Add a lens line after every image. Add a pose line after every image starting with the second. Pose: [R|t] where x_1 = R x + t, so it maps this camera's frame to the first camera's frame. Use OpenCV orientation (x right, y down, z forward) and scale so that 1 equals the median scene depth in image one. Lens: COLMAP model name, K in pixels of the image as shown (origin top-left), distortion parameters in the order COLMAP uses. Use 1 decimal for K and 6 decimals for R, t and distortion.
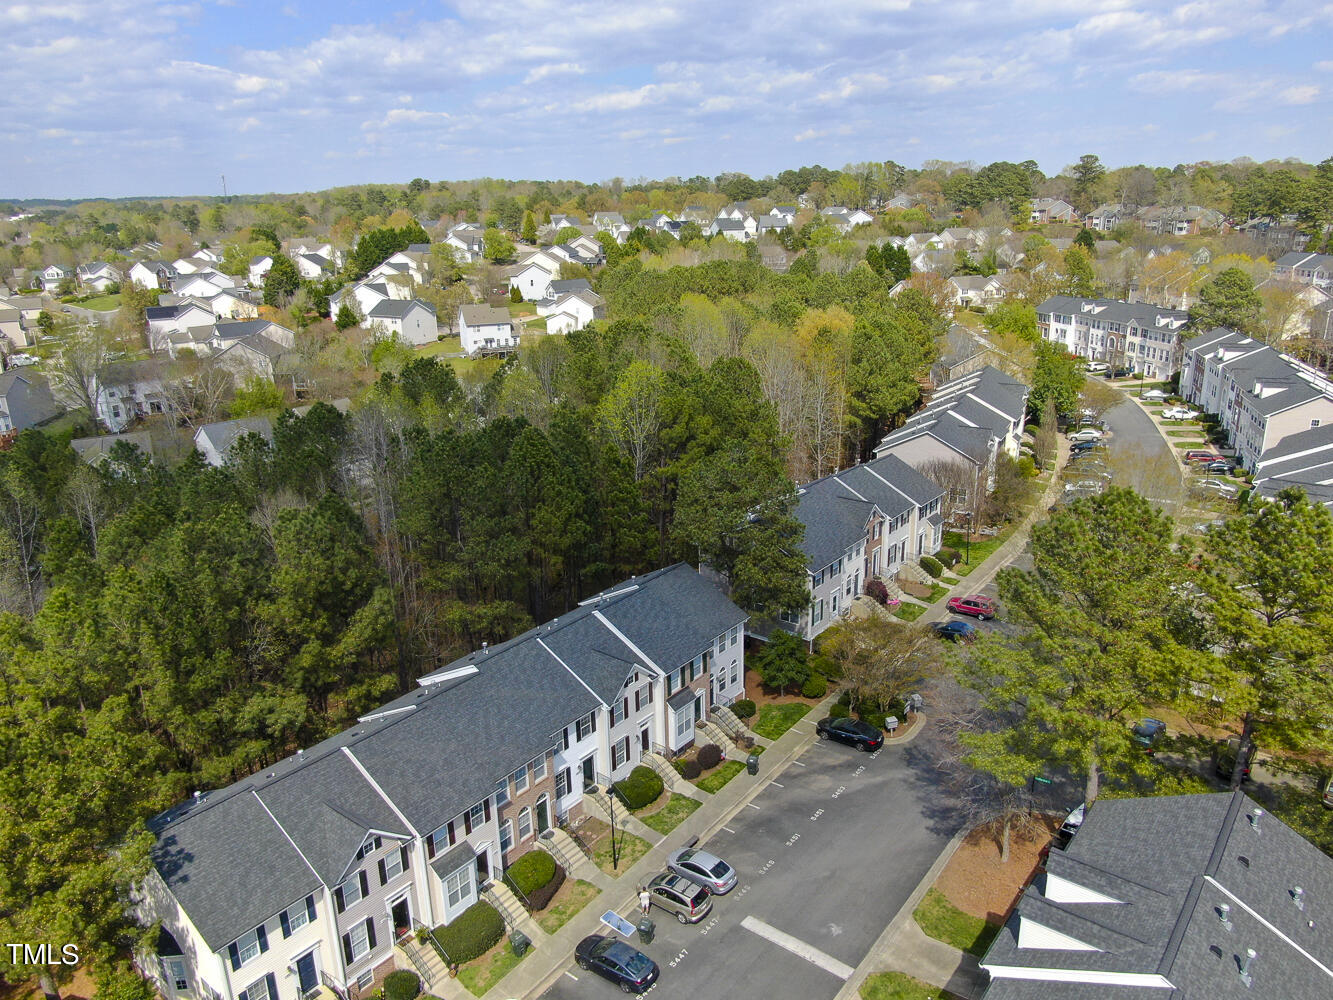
lens RADIAL K [[966.6, 0, 670.5], [0, 966.6, 552.3], [0, 0, 1]] dist [-0.005231, 0.001966]
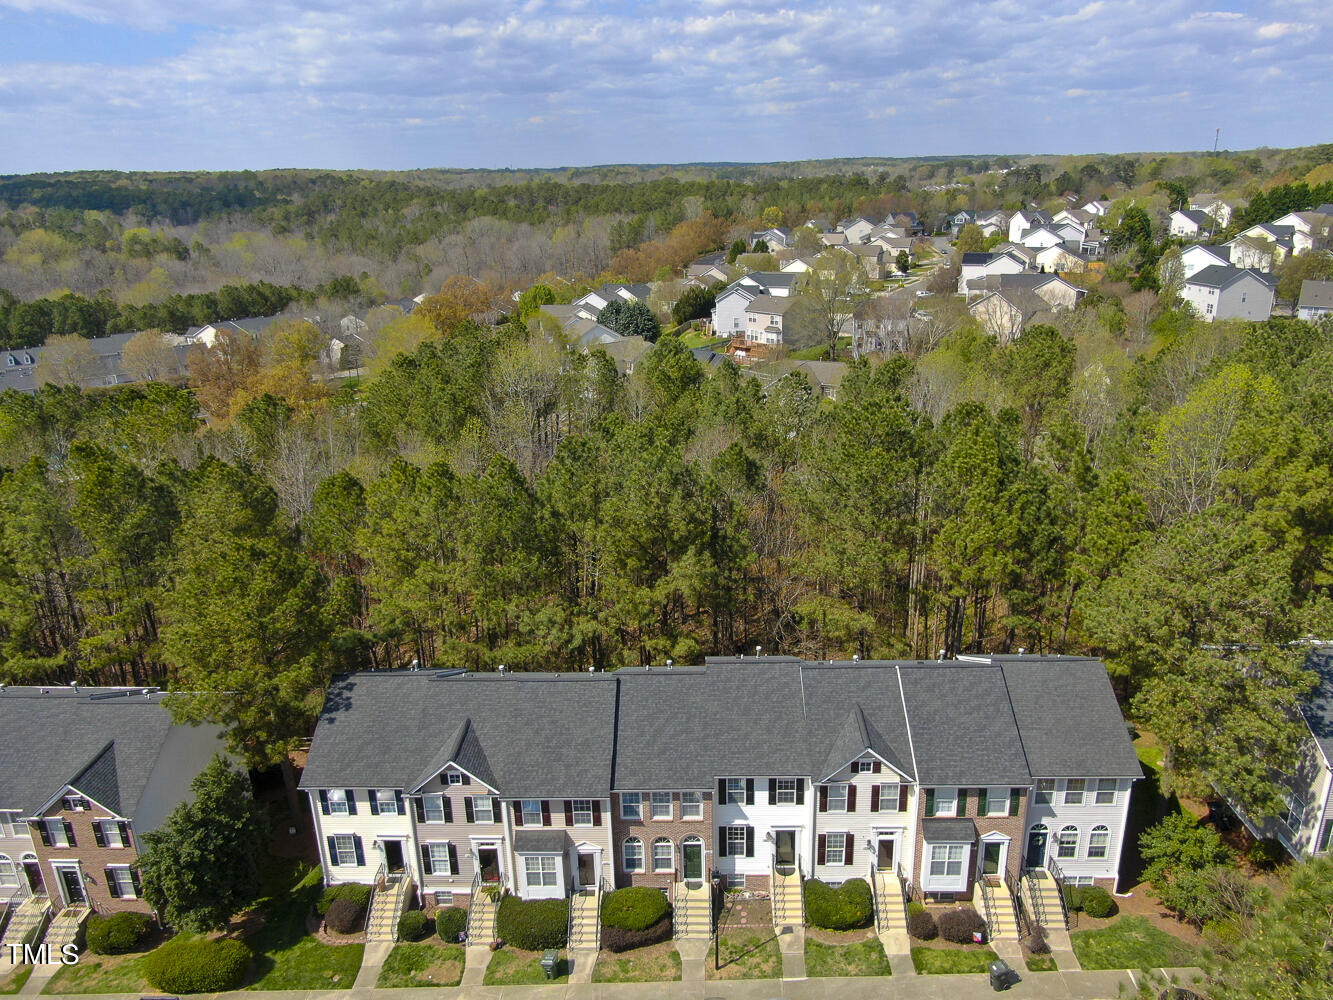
lens RADIAL K [[960.9, 0, 666.5], [0, 960.9, 500.0], [0, 0, 1]] dist [-0.010328, -0.004349]
pose [[0.589769, 0.267026, -0.762148, 0.373149], [-0.270894, 0.954486, 0.124789, -0.115509], [0.760782, 0.132865, 0.635262, 0.370353]]
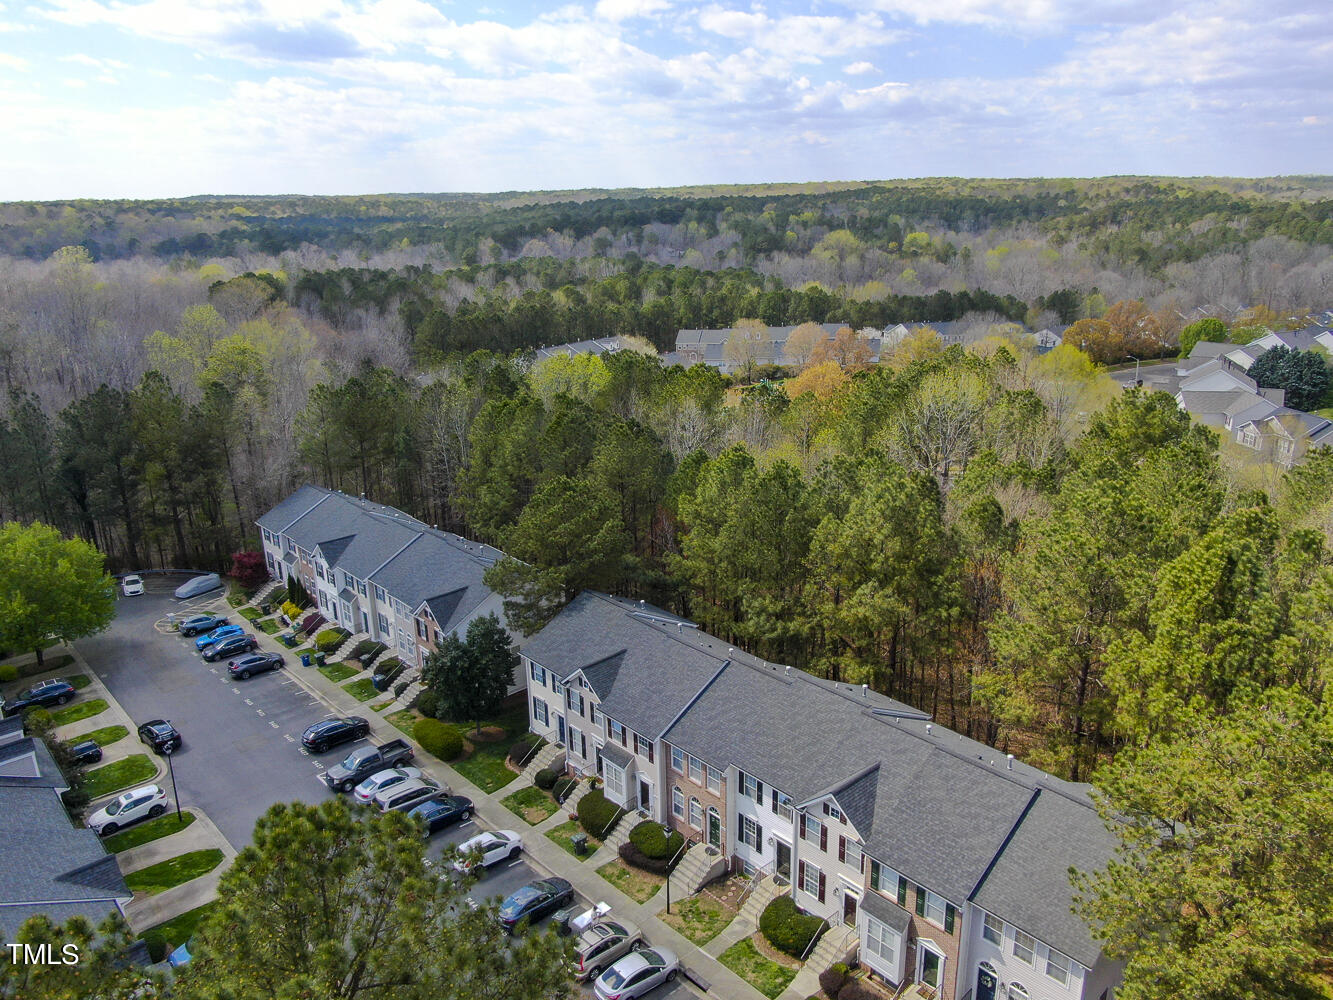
lens RADIAL K [[966.6, 0, 670.5], [0, 966.6, 552.3], [0, 0, 1]] dist [-0.005231, 0.001966]
pose [[-0.174151, 0.362254, -0.915666, 0.587936], [-0.323865, 0.857074, 0.400670, -0.298516], [0.929937, 0.366329, -0.031939, 0.809359]]
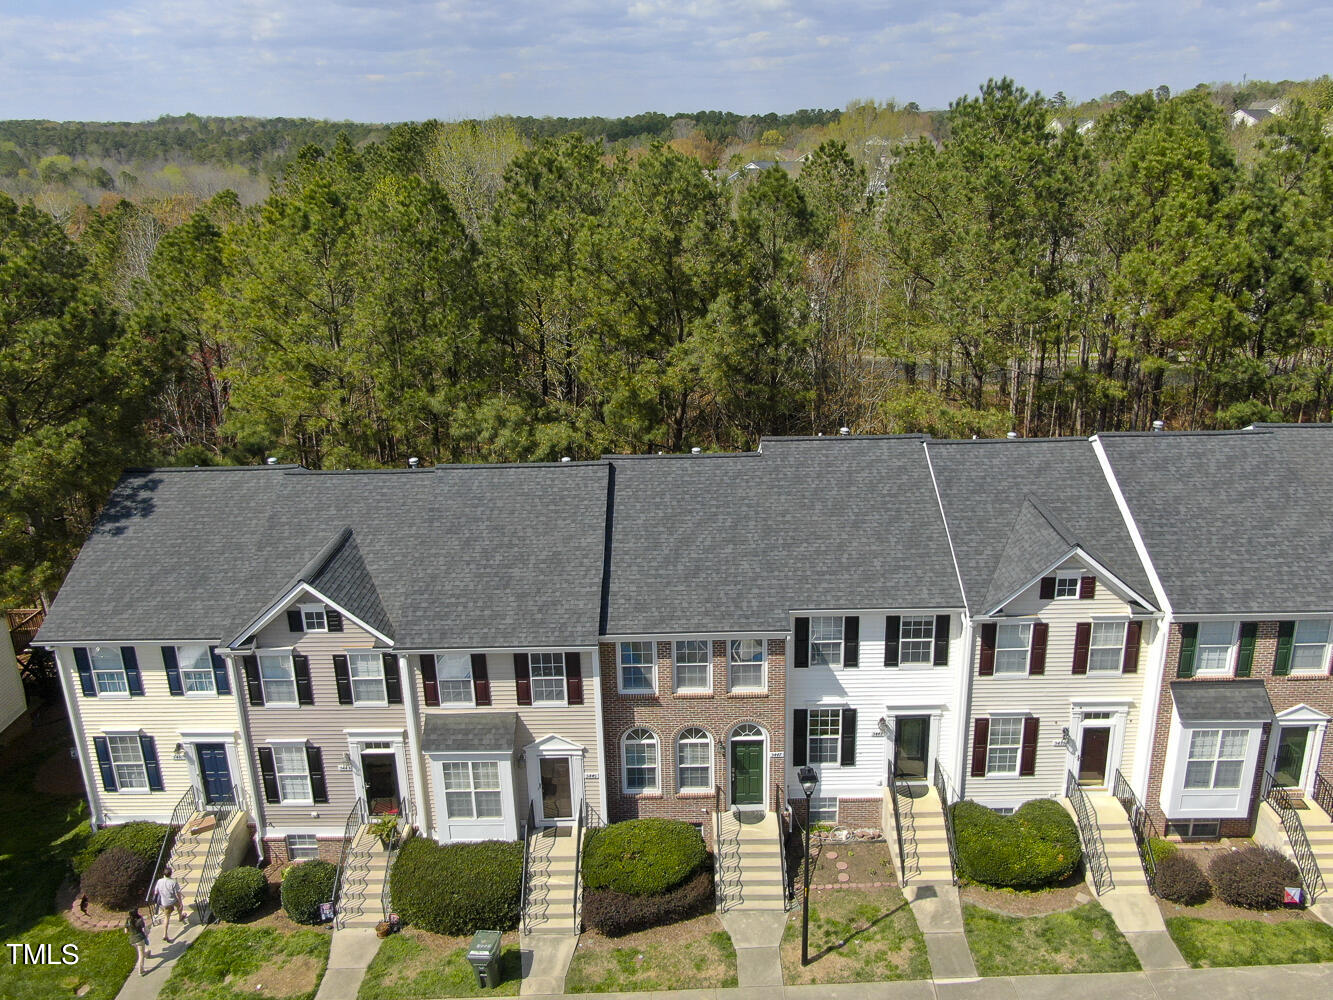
lens RADIAL K [[1025.9, 0, 666.0], [0, 1025.9, 464.6], [0, 0, 1]] dist [-0.009817, -0.006415]
pose [[0.602300, 0.243787, -0.760133, 0.170479], [-0.268236, 0.958666, 0.094920, 0.084213], [0.751853, 0.146725, 0.642797, 0.570431]]
